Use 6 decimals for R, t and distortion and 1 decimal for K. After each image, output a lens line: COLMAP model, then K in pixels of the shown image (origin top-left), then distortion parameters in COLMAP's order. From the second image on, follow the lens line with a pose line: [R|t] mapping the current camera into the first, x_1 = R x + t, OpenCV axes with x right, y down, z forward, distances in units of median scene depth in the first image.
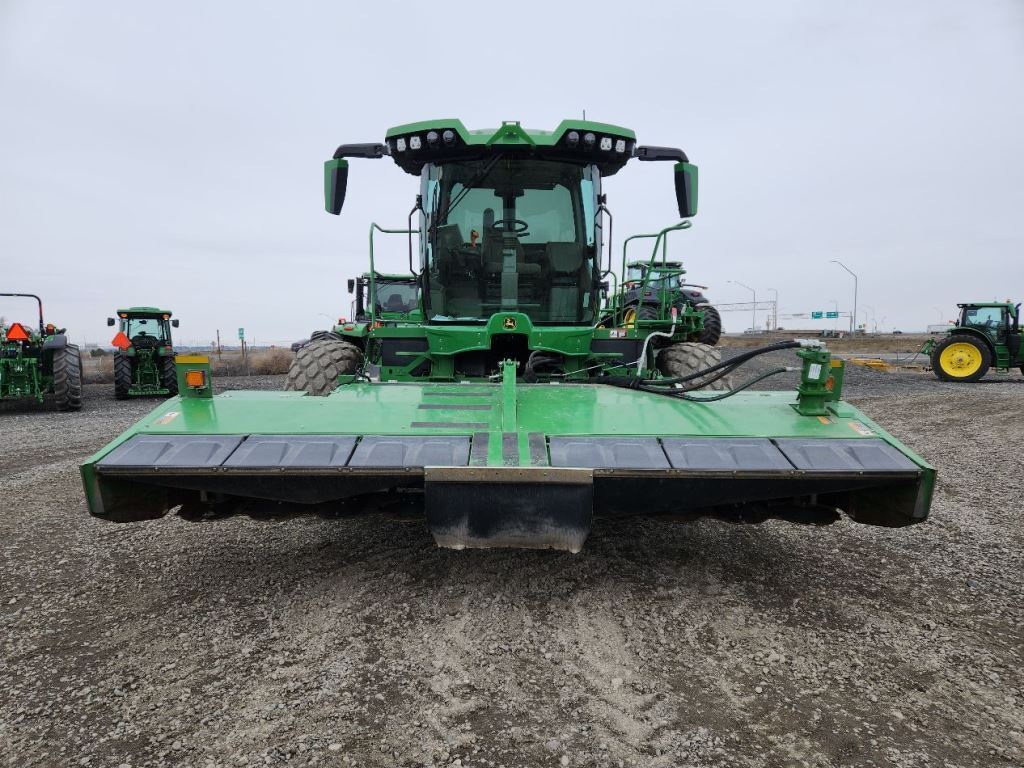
lens RADIAL K [[676.2, 0, 513.4], [0, 676.2, 392.1], [0, 0, 1]] dist [0.079717, -0.061392]
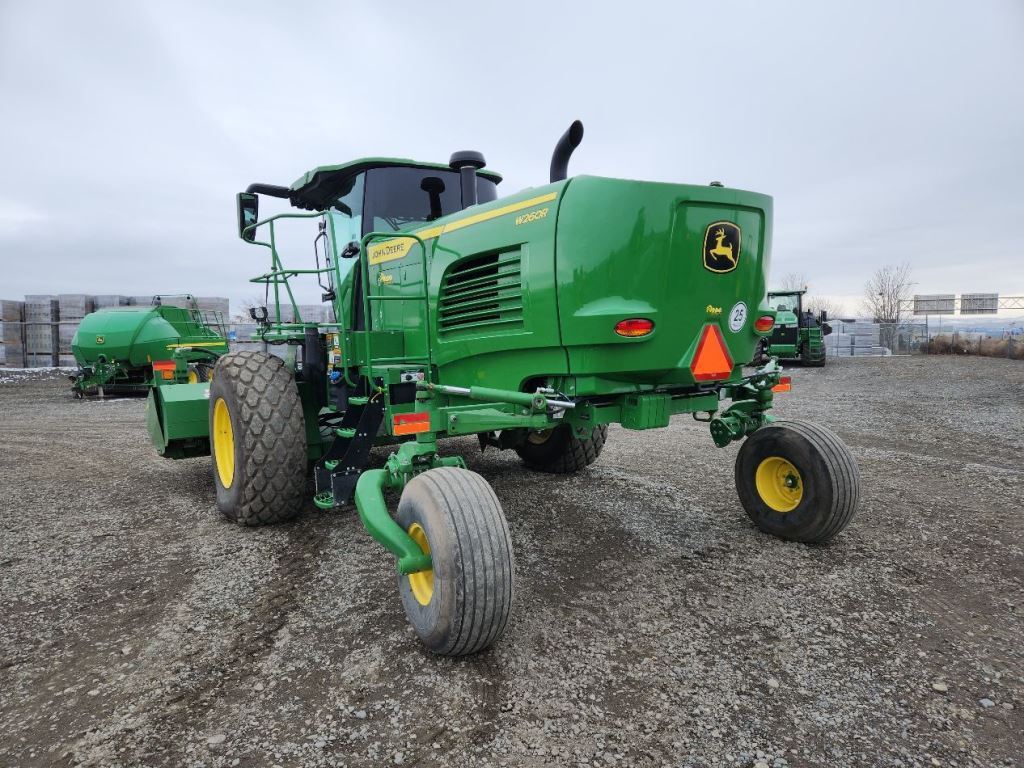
lens RADIAL K [[676.2, 0, 511.2], [0, 676.2, 391.5], [0, 0, 1]] dist [0.079717, -0.061392]
pose [[-0.831338, 0.070063, -0.551334, 0.714215], [-0.014940, 0.988846, 0.148189, -0.242783], [0.555567, 0.131432, -0.821018, 2.960314]]
